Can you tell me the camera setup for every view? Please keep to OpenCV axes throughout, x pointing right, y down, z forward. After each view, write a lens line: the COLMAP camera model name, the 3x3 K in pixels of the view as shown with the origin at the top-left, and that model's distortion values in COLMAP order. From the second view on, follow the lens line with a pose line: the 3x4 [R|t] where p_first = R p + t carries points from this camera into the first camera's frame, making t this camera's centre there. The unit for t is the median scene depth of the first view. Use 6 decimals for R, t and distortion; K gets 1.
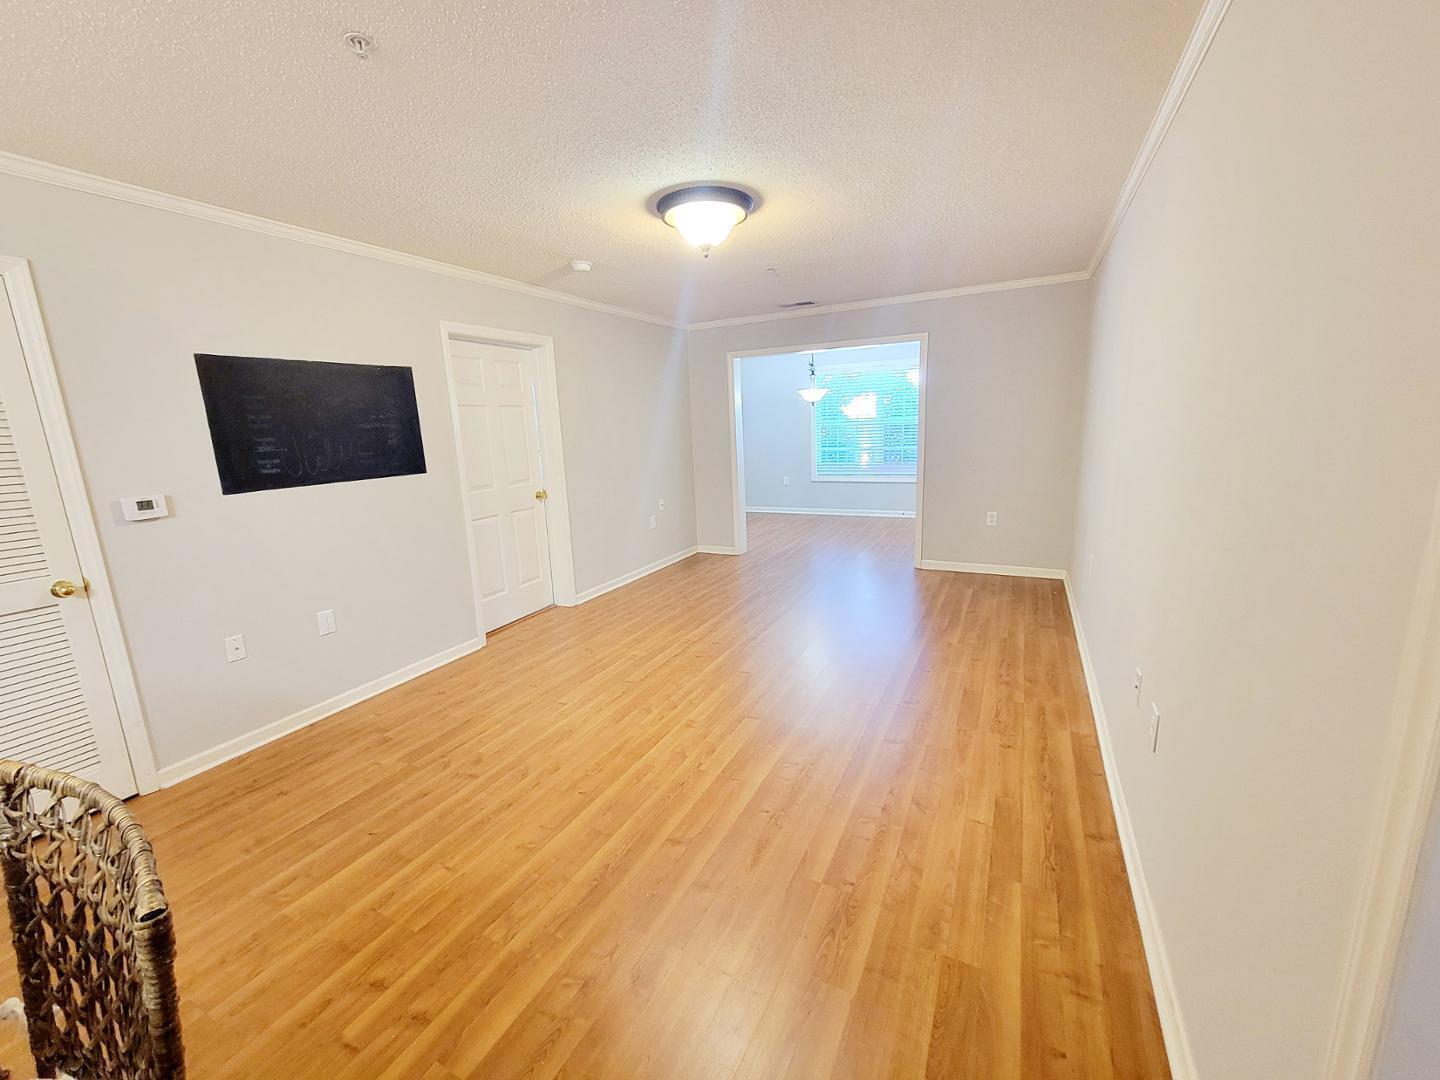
lens RADIAL K [[587.4, 0, 712.6], [0, 587.4, 536.1], [0, 0, 1]] dist [0.001330, -0.001496]
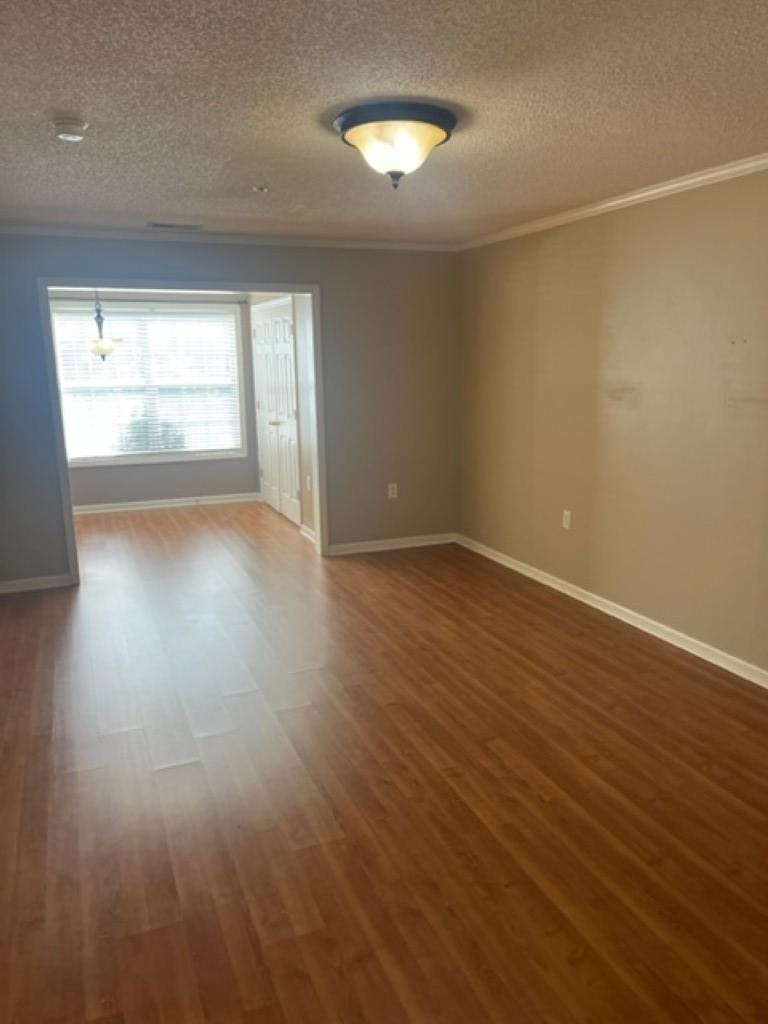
lens RADIAL K [[770.1, 0, 384.0], [0, 770.1, 515.1], [0, 0, 1]] dist [-0.001641, -0.009519]
pose [[0.652944, -0.121655, 0.747573, -0.824500], [0.132254, 0.990165, 0.045620, -0.085437], [-0.745770, 0.069082, 0.662612, 0.346222]]
